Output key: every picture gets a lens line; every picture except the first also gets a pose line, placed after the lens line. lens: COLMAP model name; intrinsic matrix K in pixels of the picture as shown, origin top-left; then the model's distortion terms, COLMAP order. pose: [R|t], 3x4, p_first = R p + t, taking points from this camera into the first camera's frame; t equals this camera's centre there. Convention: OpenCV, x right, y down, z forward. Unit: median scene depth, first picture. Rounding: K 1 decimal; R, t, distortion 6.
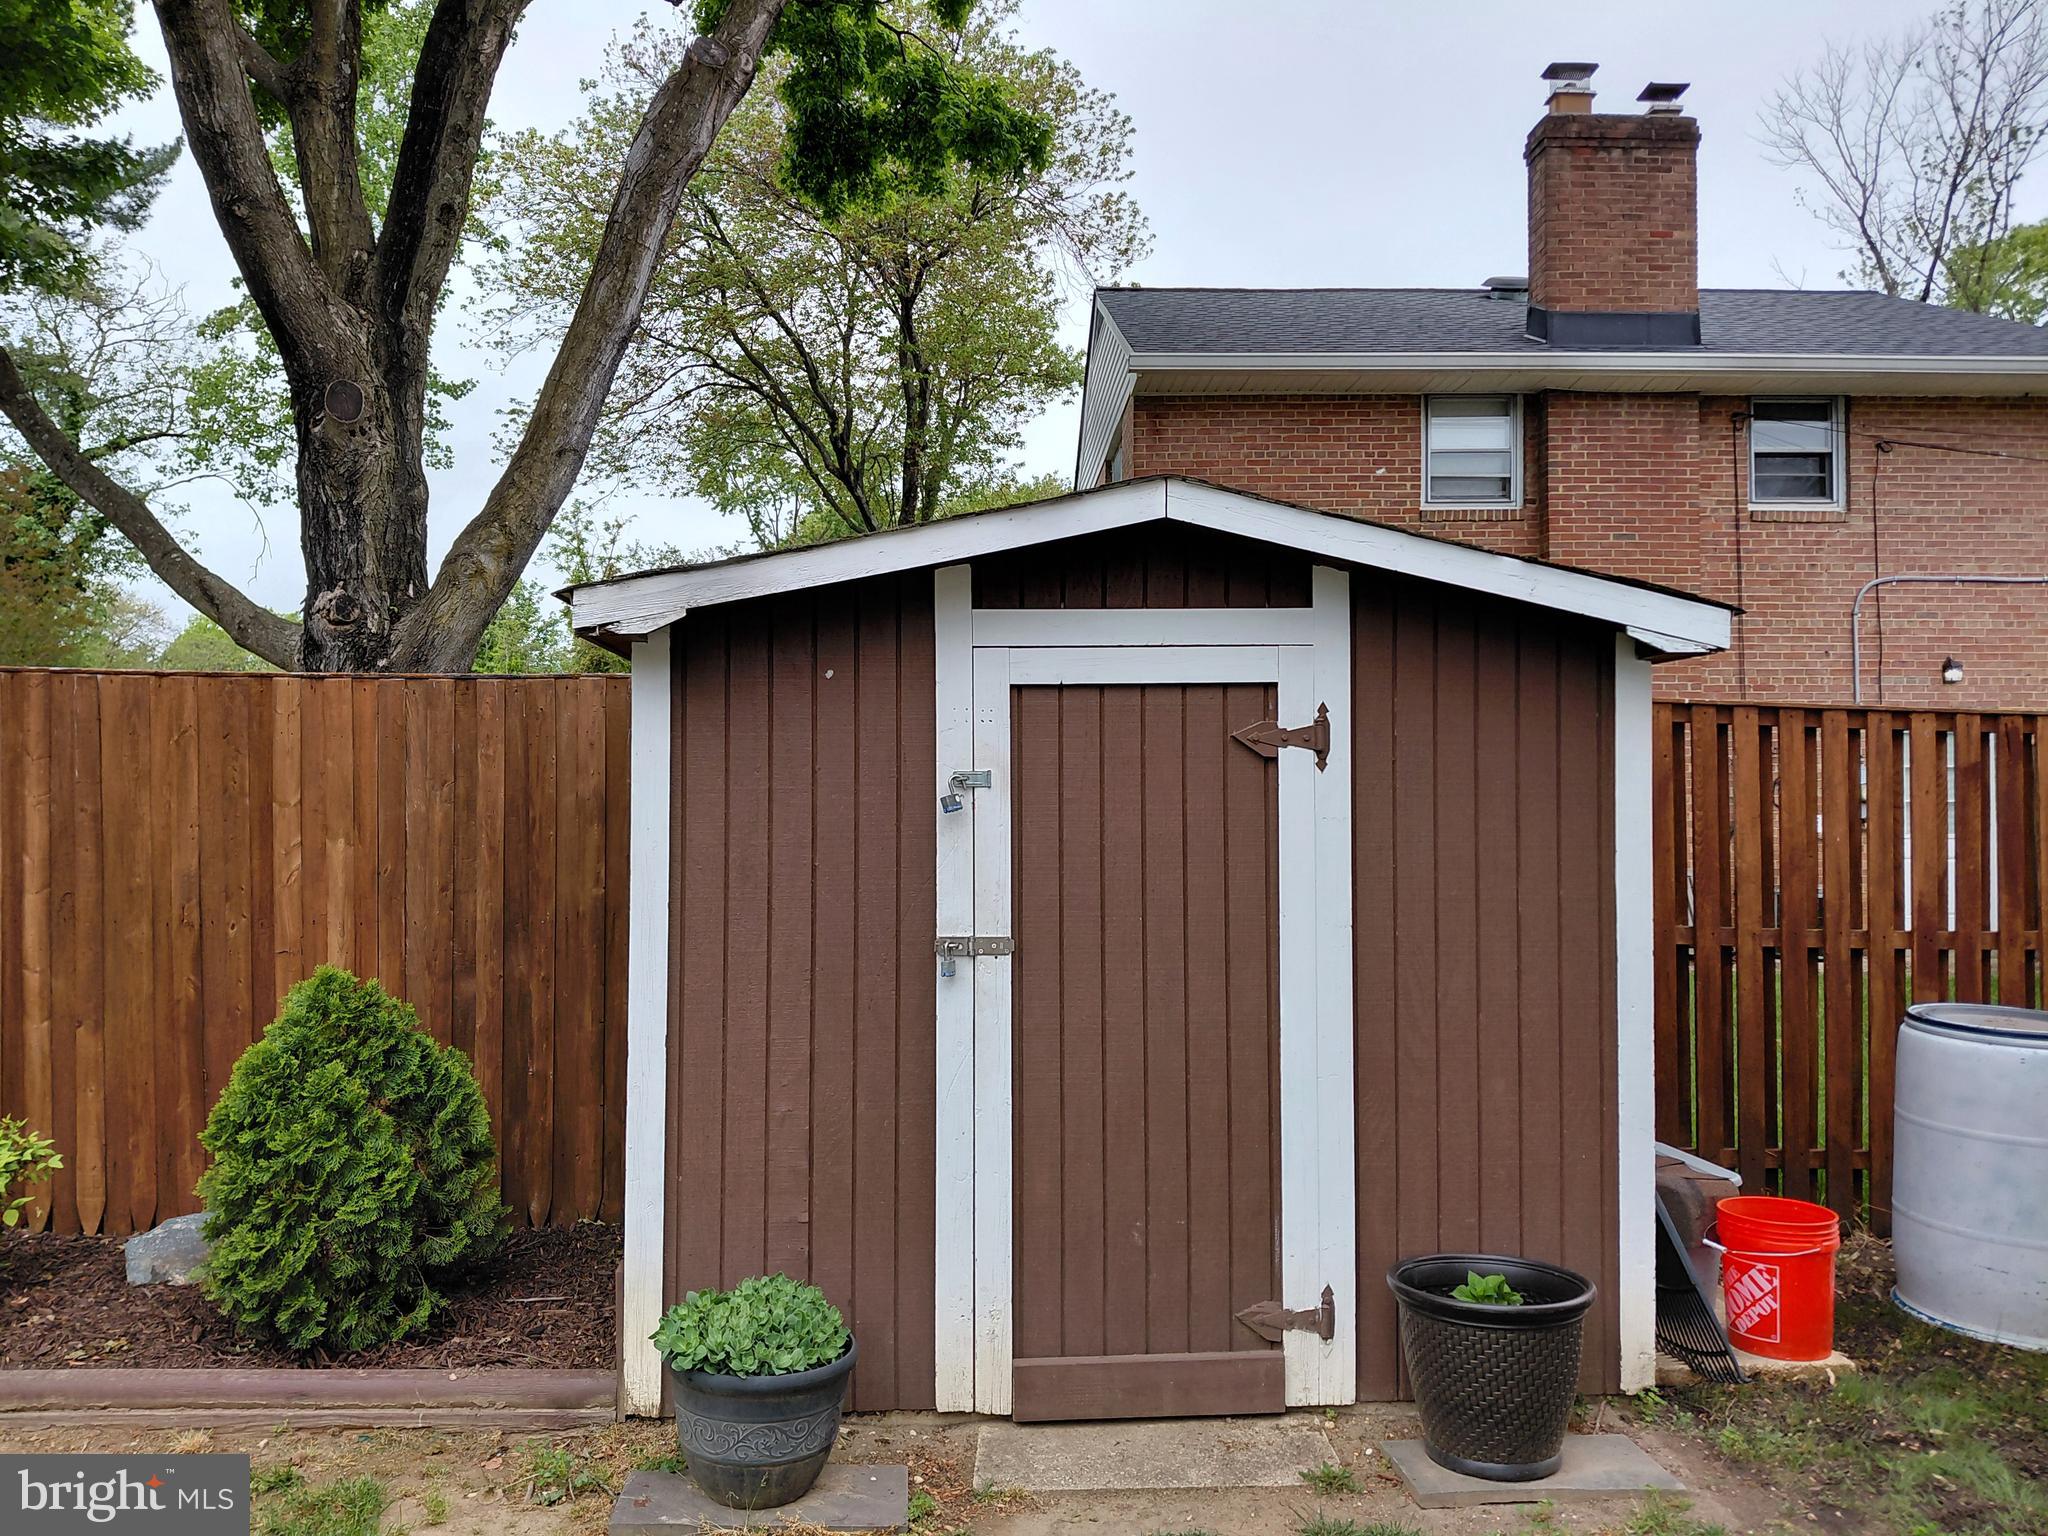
lens RADIAL K [[1470.4, 0, 1039.9], [0, 1470.4, 770.0], [0, 0, 1]] dist [0.104740, -0.217190]
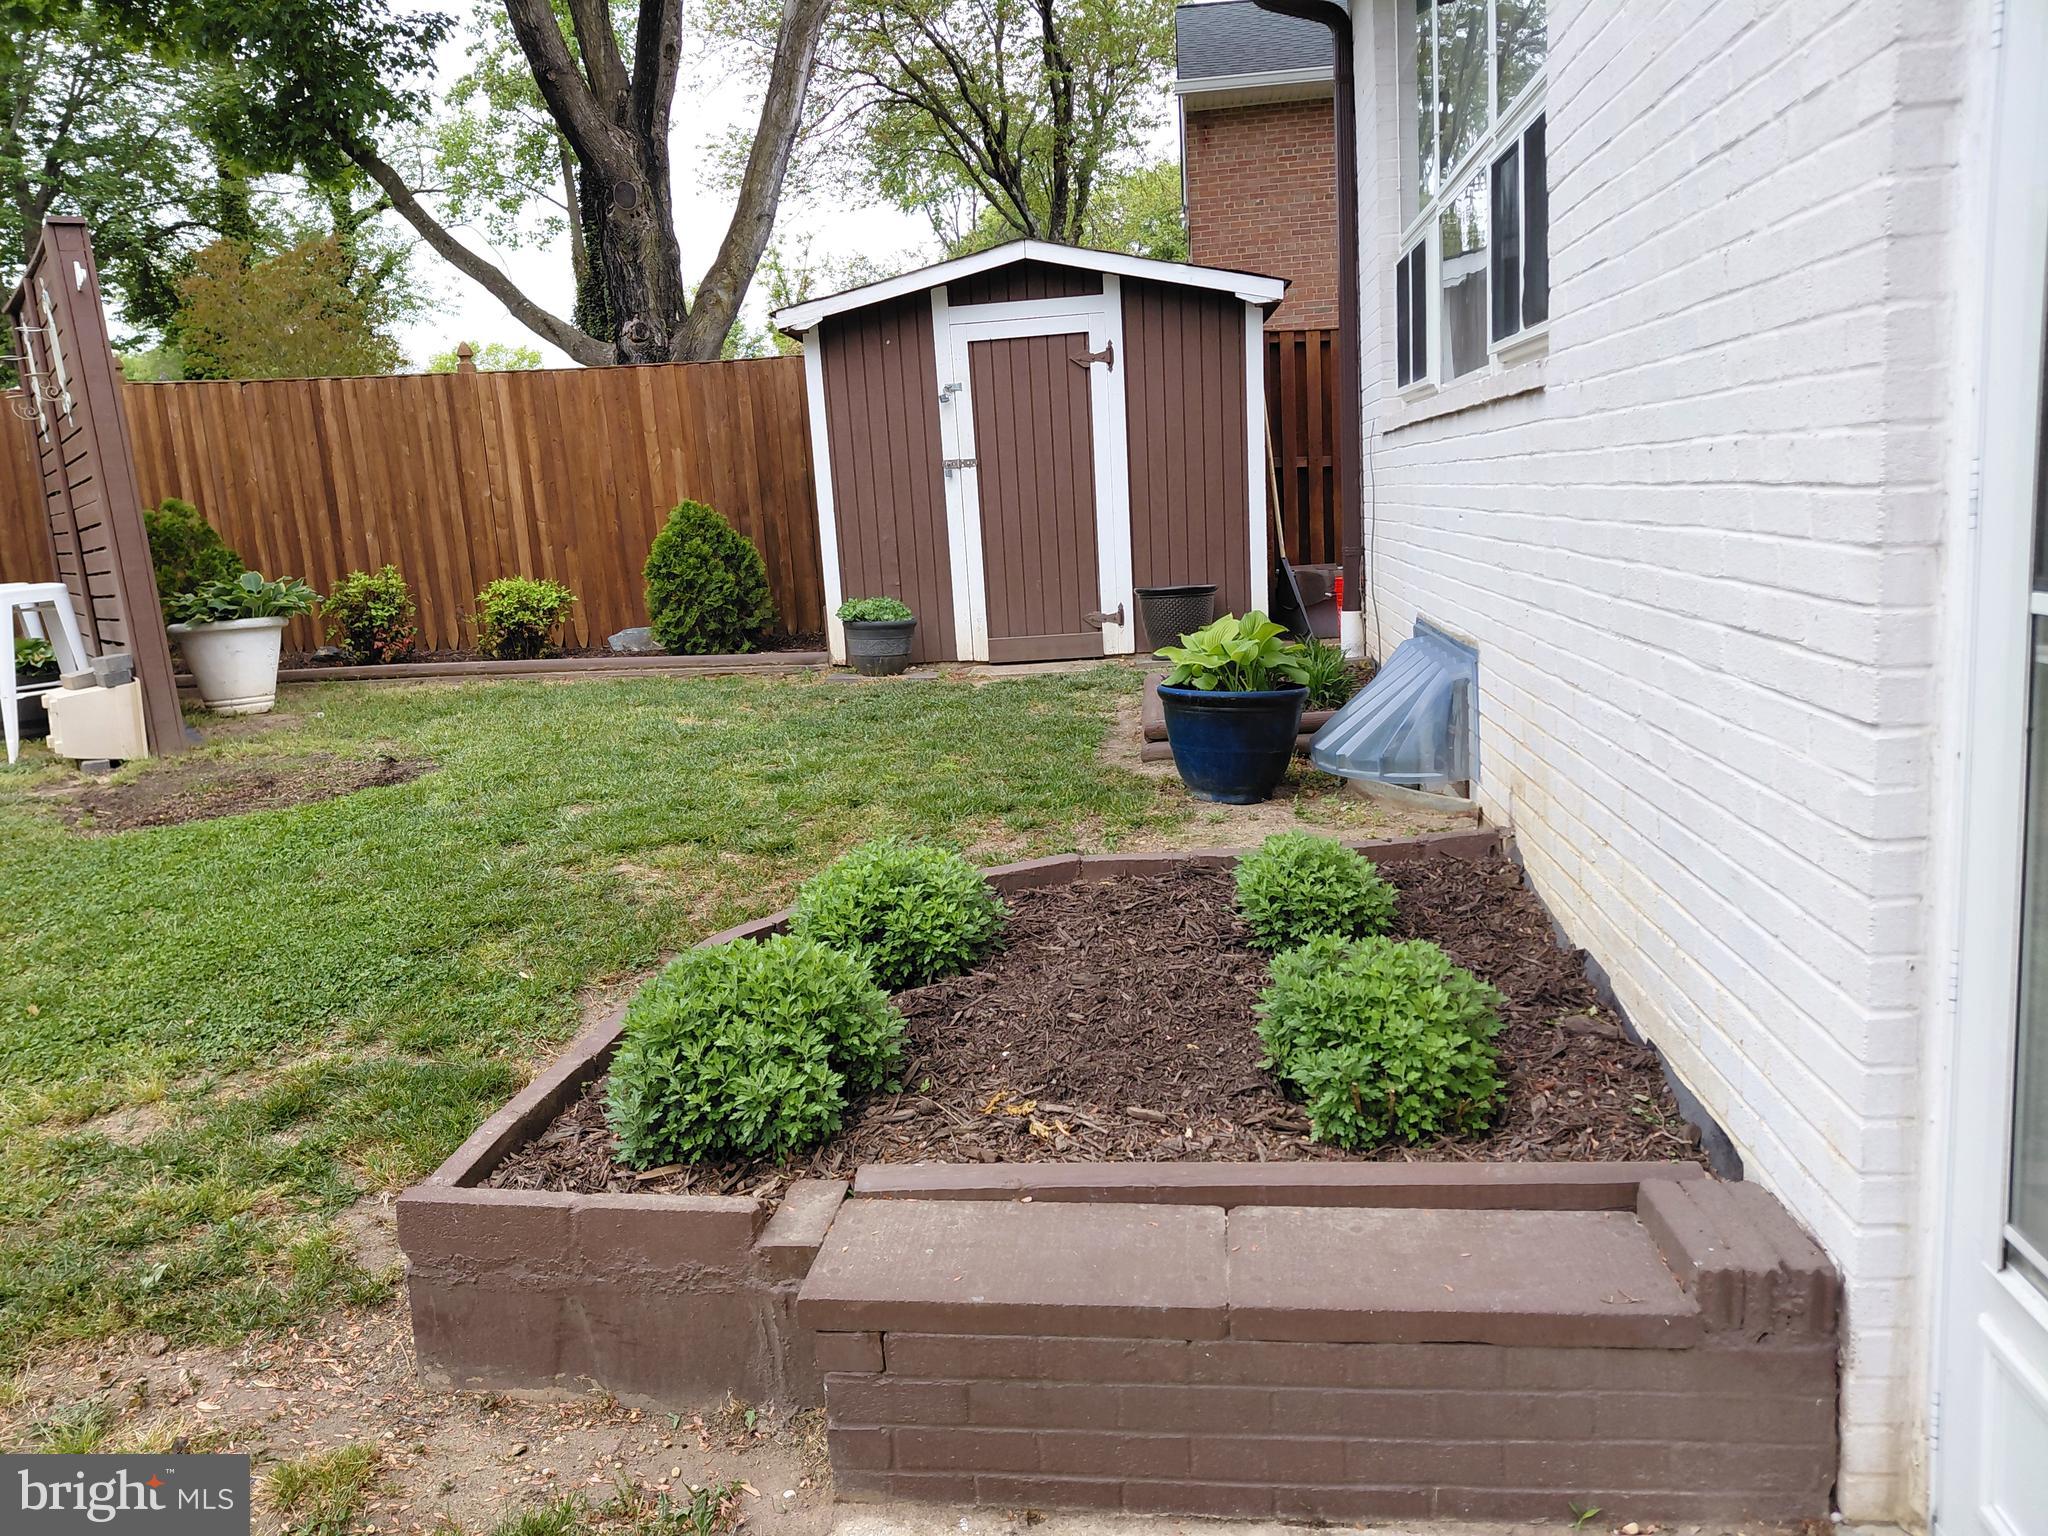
lens RADIAL K [[1470.4, 0, 1039.9], [0, 1470.4, 770.0], [0, 0, 1]] dist [0.104740, -0.217190]
pose [[0.988280, -0.030755, -0.149524, 0.298641], [0.060122, 0.978747, 0.196058, 0.106491], [0.140316, -0.202750, 0.969125, -0.956766]]
